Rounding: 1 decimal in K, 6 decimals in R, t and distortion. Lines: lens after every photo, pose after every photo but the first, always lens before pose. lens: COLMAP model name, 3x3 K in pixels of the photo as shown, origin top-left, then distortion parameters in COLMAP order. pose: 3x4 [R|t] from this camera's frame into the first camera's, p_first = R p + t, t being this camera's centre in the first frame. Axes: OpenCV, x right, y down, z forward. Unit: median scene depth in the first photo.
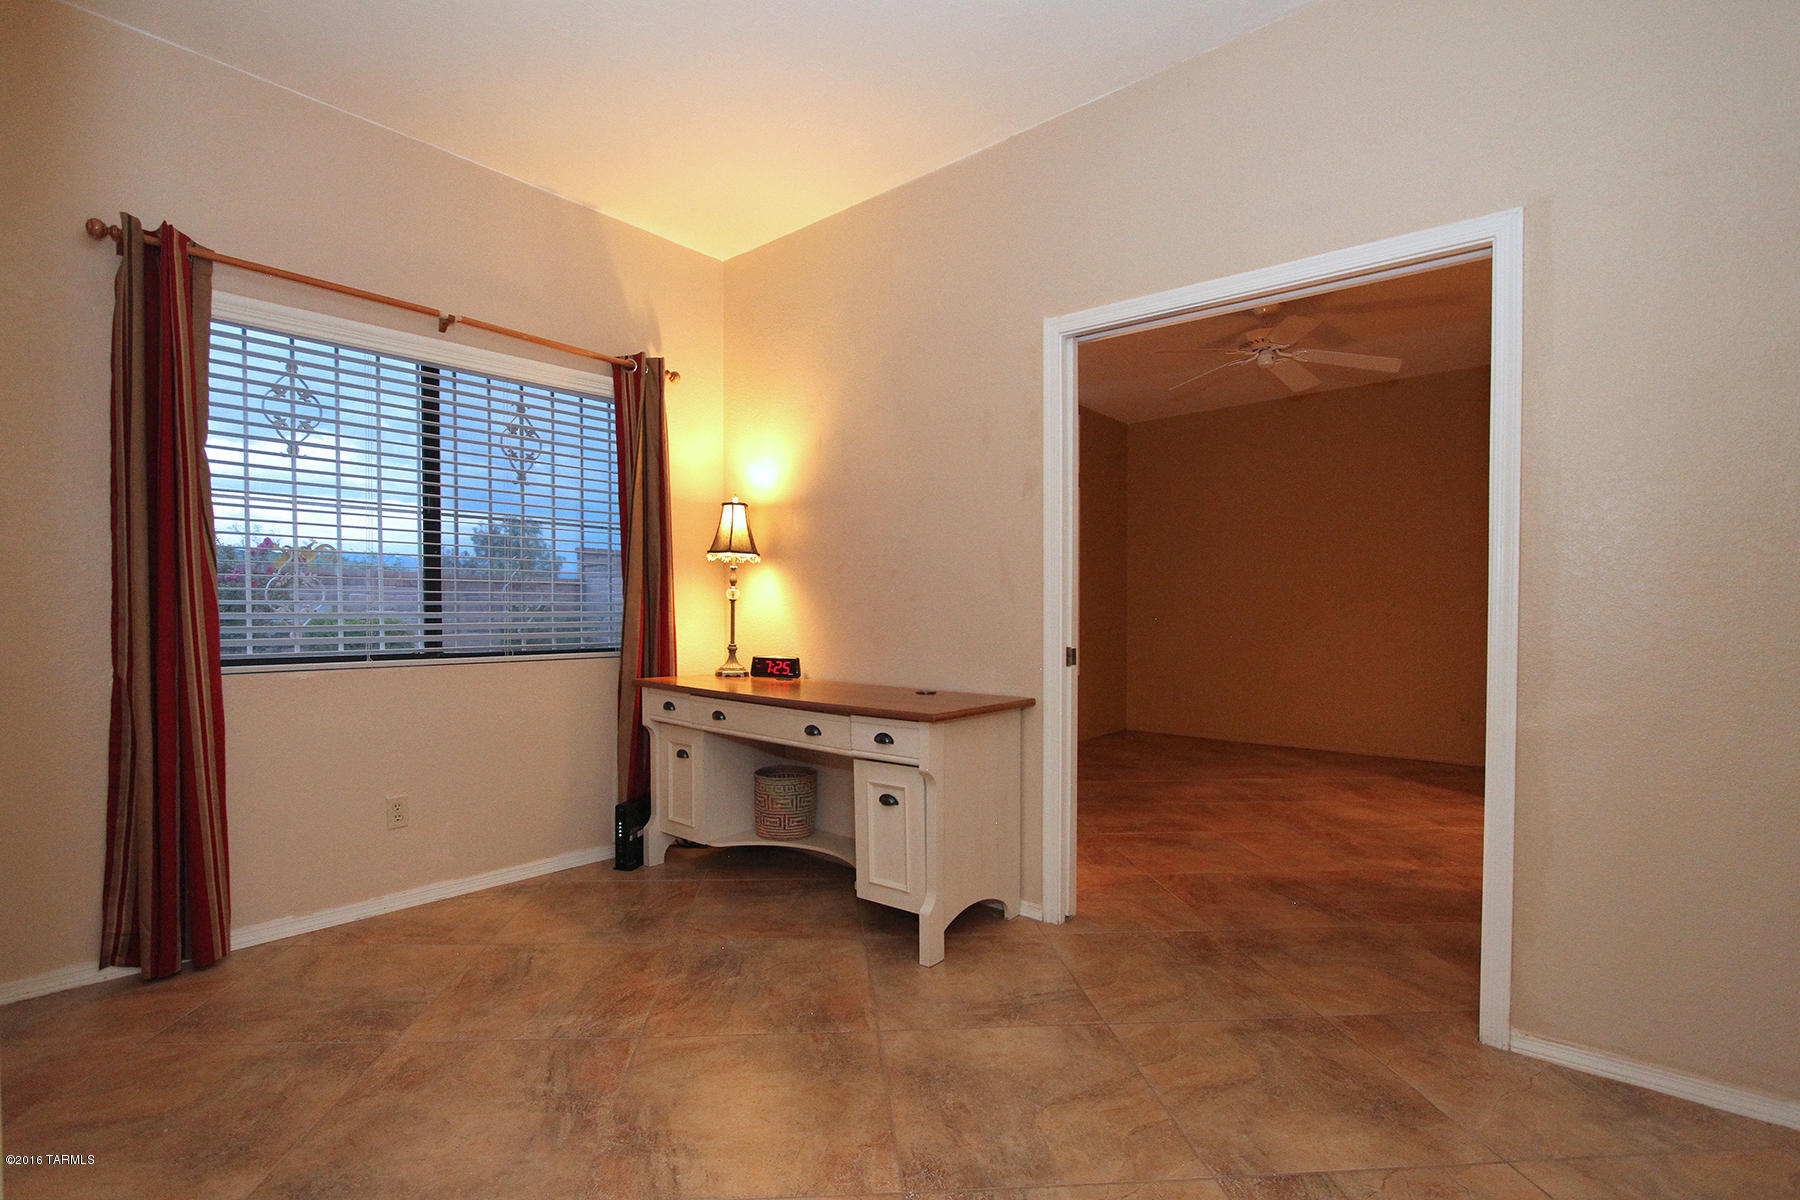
lens RADIAL K [[900.9, 0, 895.8], [0, 900.9, 628.7], [0, 0, 1]] dist [-0.001552, -0.000388]
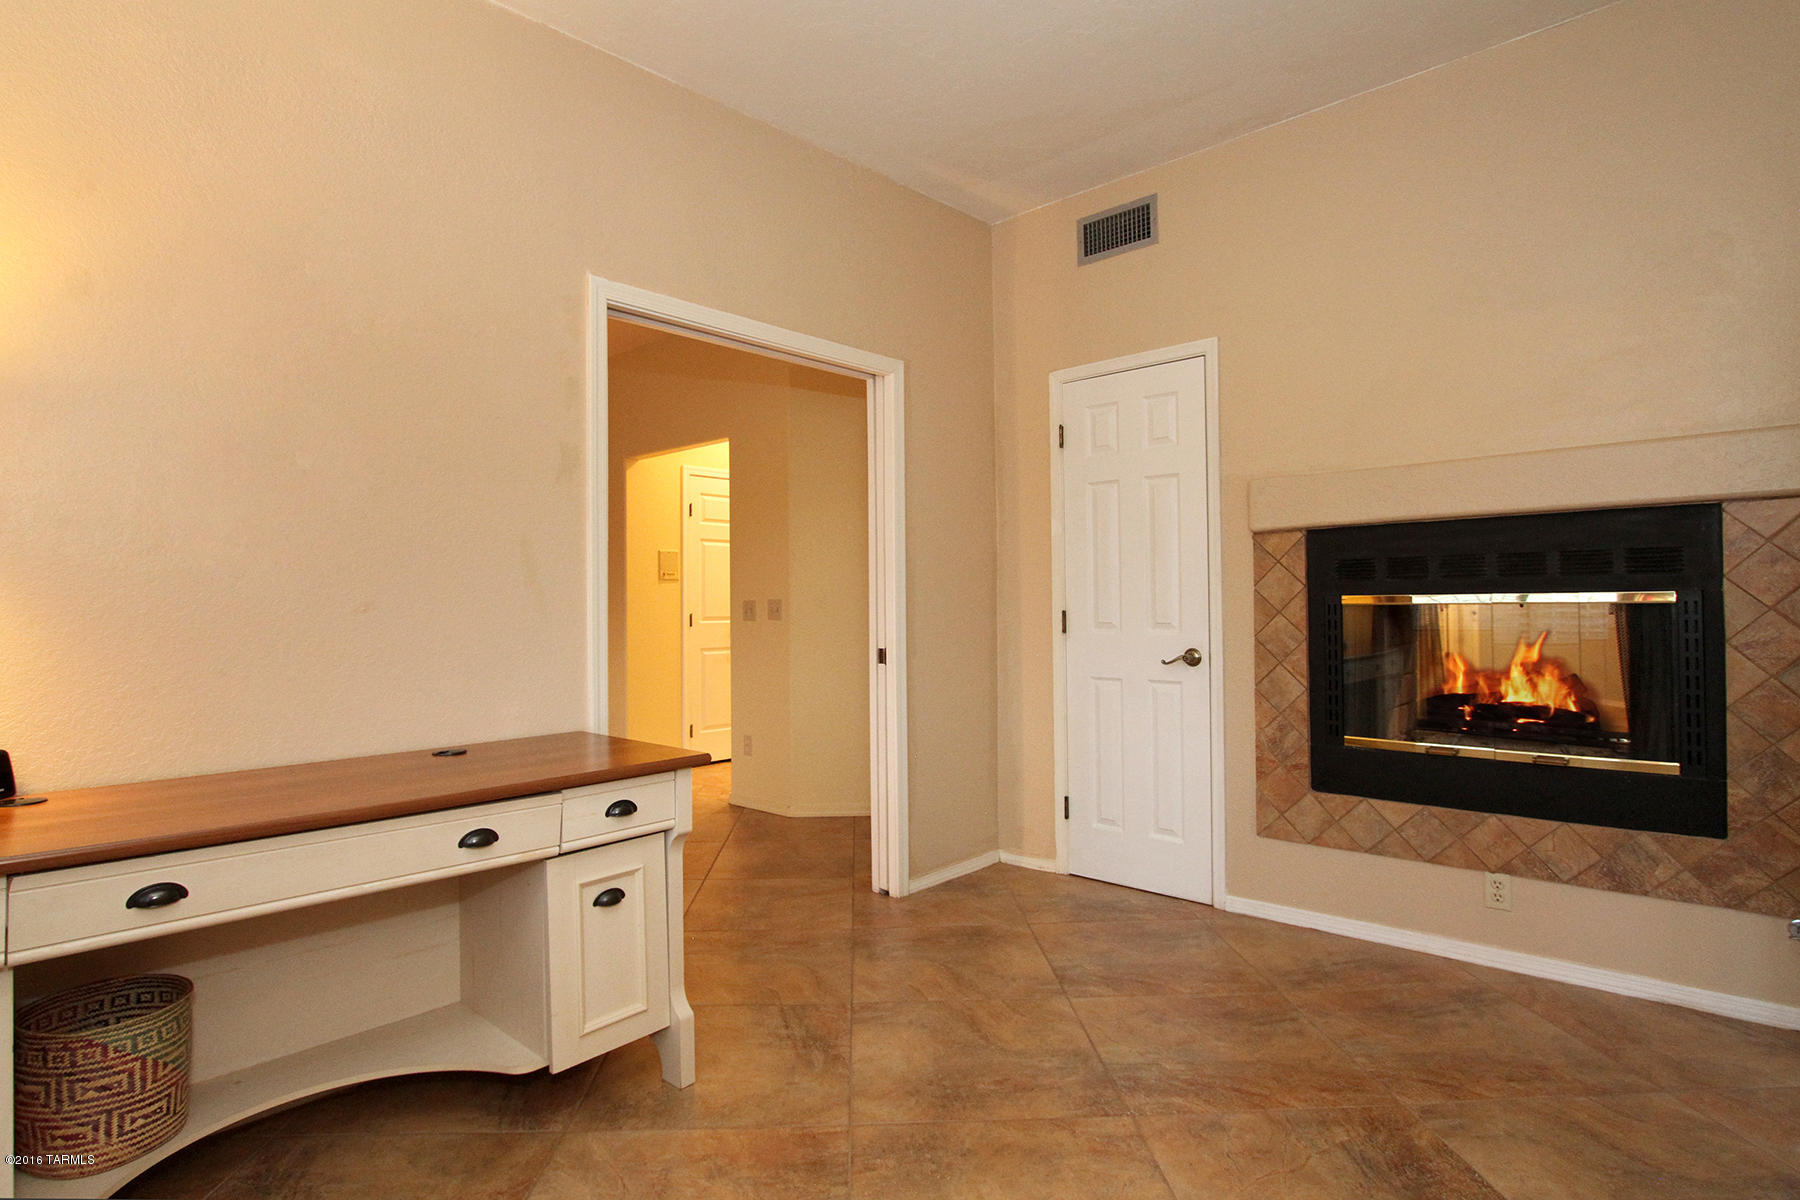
lens RADIAL K [[914.6, 0, 898.6], [0, 914.6, 593.0], [0, 0, 1]] dist [-0.004187, -0.000570]
pose [[0.026255, 0.008533, 0.999619, -0.867885], [0.036902, 0.999274, -0.009499, -0.037859], [-0.998974, 0.037138, 0.025921, 0.909745]]
